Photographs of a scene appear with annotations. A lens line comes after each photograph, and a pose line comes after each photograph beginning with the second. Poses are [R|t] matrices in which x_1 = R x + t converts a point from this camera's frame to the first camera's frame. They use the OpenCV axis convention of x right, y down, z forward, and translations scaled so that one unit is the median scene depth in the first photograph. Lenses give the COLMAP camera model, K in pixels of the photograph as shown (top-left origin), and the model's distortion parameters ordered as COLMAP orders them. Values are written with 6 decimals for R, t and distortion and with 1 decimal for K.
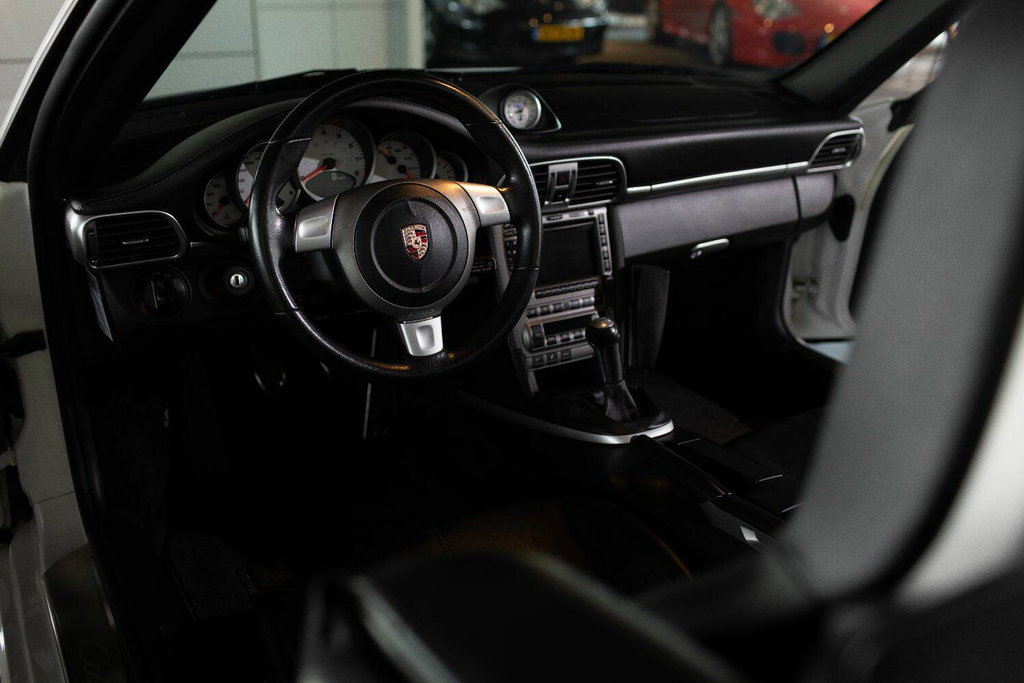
lens RADIAL K [[999.1, 0, 511.5], [0, 999.1, 337.0], [0, 0, 1]] dist [0.006446, 0.000000]
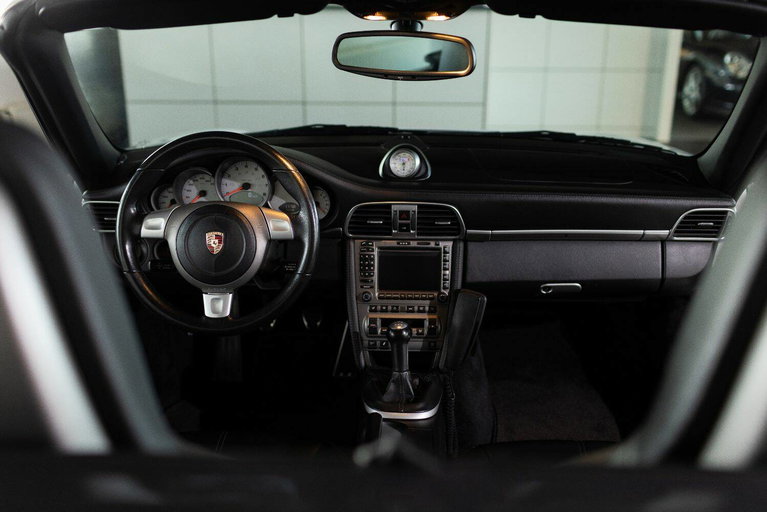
lens RADIAL K [[748.4, 0, 383.5], [0, 748.4, 259.1], [0, 0, 1]] dist [0.006446, 0.000000]
pose [[0.839573, 0.158894, -0.519490, 0.548912], [-0.191322, 0.981486, -0.009002, -0.083442], [0.508442, 0.106947, 0.854429, 0.118583]]
